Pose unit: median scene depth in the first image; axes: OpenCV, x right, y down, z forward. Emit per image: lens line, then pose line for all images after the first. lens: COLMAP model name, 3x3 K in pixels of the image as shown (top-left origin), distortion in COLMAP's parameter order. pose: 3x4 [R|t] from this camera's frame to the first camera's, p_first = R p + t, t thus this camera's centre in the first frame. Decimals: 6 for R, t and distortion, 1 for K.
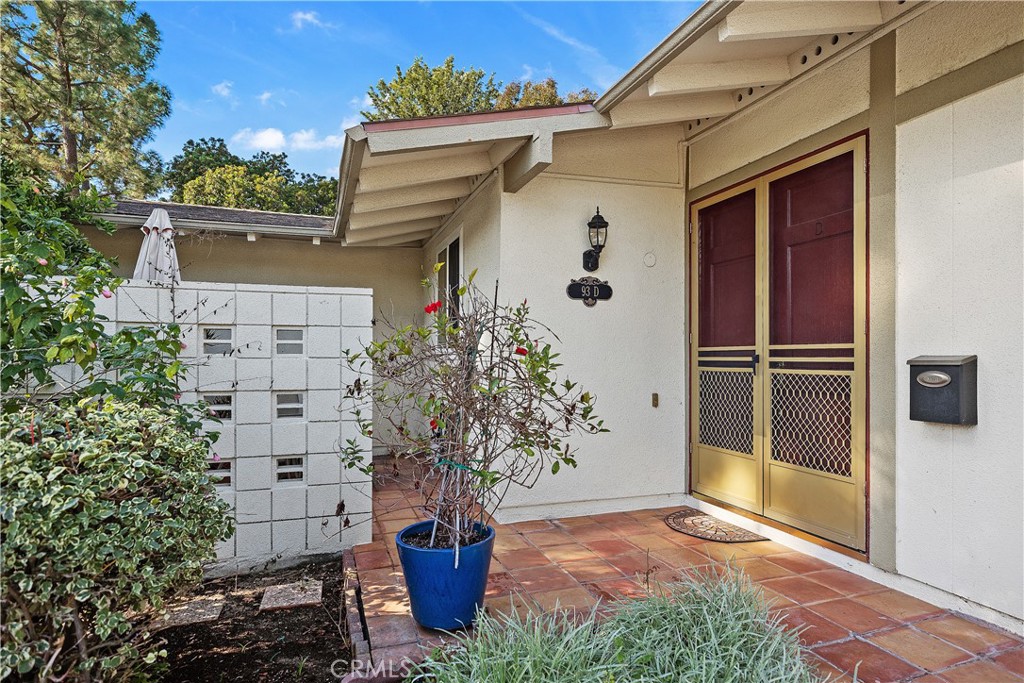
lens RADIAL K [[568.1, 0, 514.2], [0, 568.1, 331.4], [0, 0, 1]] dist [-0.001161, 0.000268]
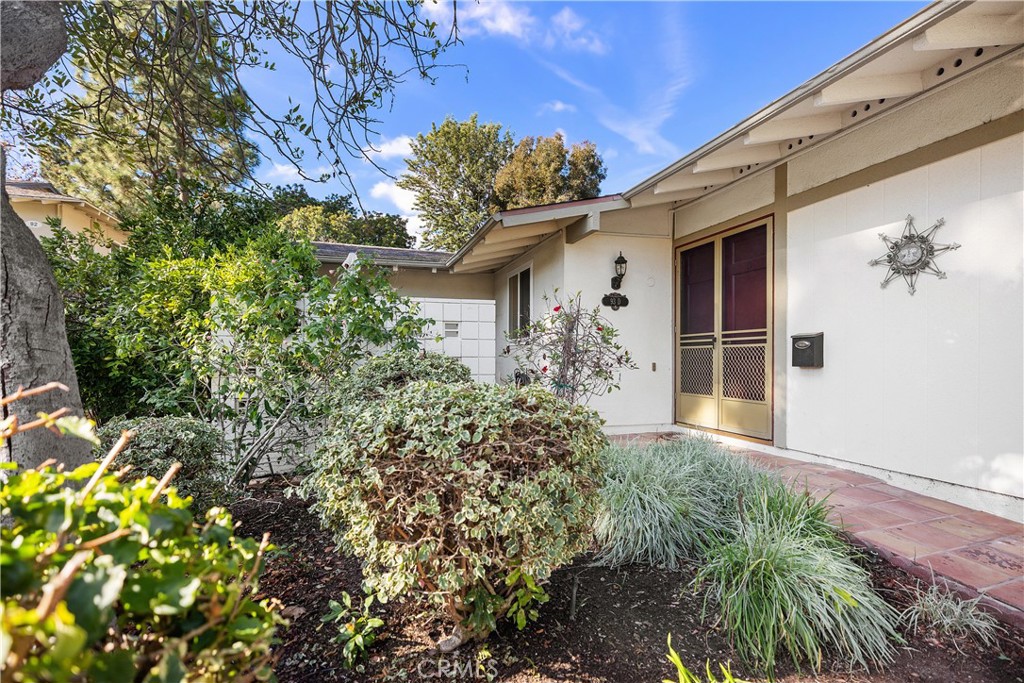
lens RADIAL K [[472.5, 0, 512.0], [0, 472.5, 341.5], [0, 0, 1]] dist [0.003632, 0.000128]
pose [[0.999808, -0.002904, -0.019382, -0.153955], [0.003117, 0.999935, 0.010970, 0.033576], [0.019349, -0.011029, 0.999752, -0.427458]]
